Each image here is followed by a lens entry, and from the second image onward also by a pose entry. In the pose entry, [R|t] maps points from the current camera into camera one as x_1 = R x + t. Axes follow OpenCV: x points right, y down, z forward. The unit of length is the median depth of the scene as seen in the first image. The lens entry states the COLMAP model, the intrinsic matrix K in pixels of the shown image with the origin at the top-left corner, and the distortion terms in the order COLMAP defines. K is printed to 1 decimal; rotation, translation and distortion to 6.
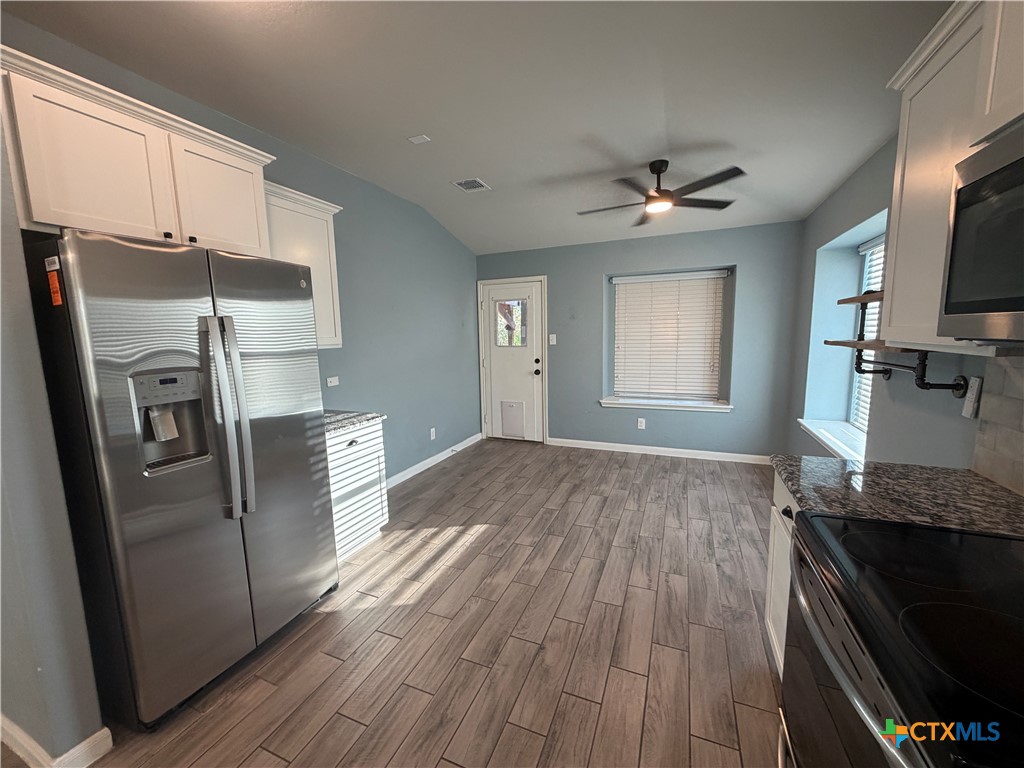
lens RADIAL K [[407.7, 0, 513.2], [0, 407.7, 390.1], [0, 0, 1]] dist [0.000072, 0.000129]
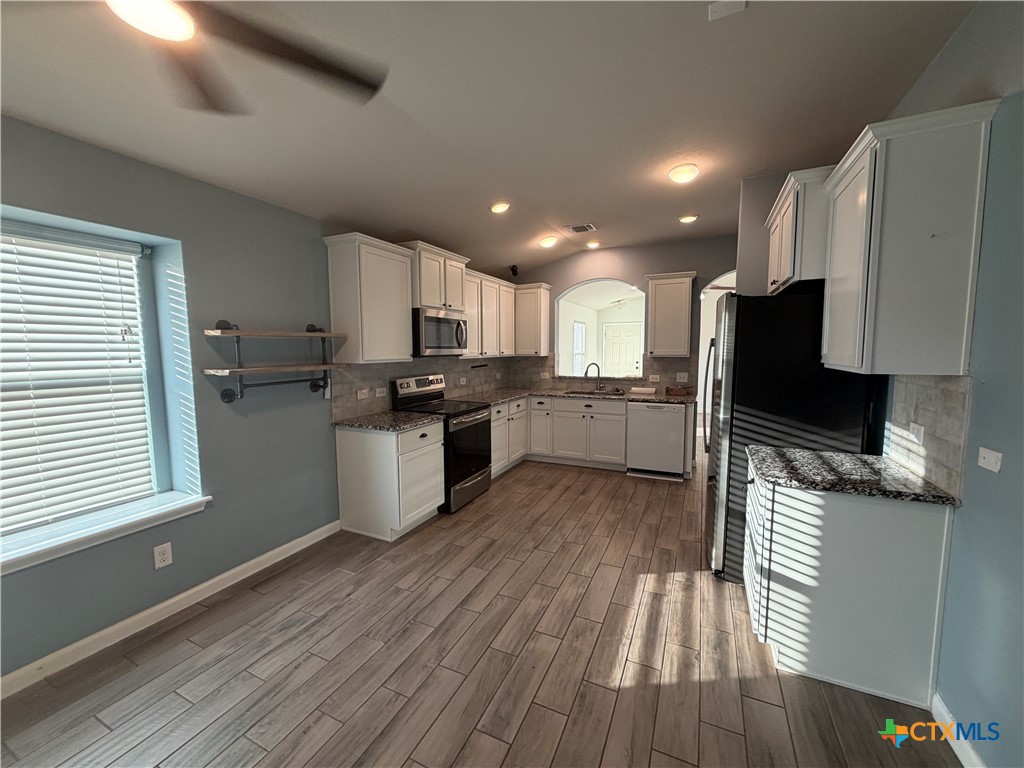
lens RADIAL K [[407.7, 0, 512.0], [0, 407.7, 380.3], [0, 0, 1]] dist [0.000072, 0.000129]
pose [[-0.998670, 0.020724, 0.047219, 0.048759], [0.030675, 0.974804, 0.220944, -0.252770], [-0.041451, 0.222098, -0.974143, 1.654762]]
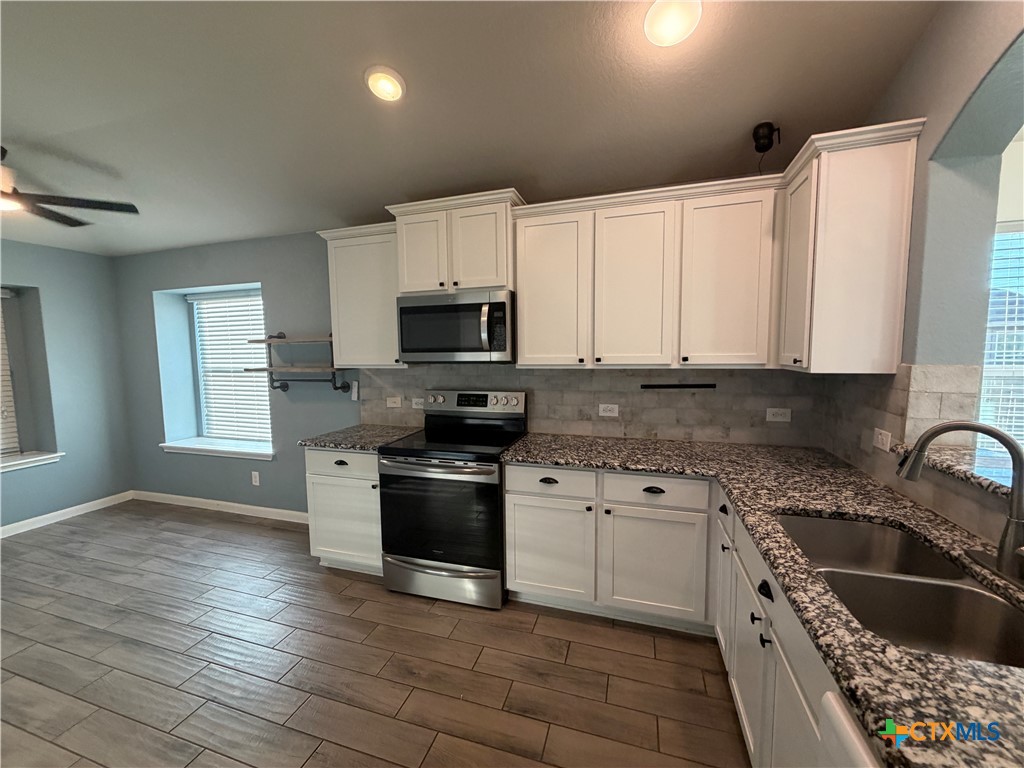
lens RADIAL K [[407.7, 0, 511.9], [0, 407.7, 382.1], [0, 0, 1]] dist [0.000072, 0.000129]
pose [[-0.084063, -0.058938, 0.994716, -0.595359], [0.158460, 0.984756, 0.071740, -0.028253], [-0.983780, 0.163654, -0.073443, 0.188336]]
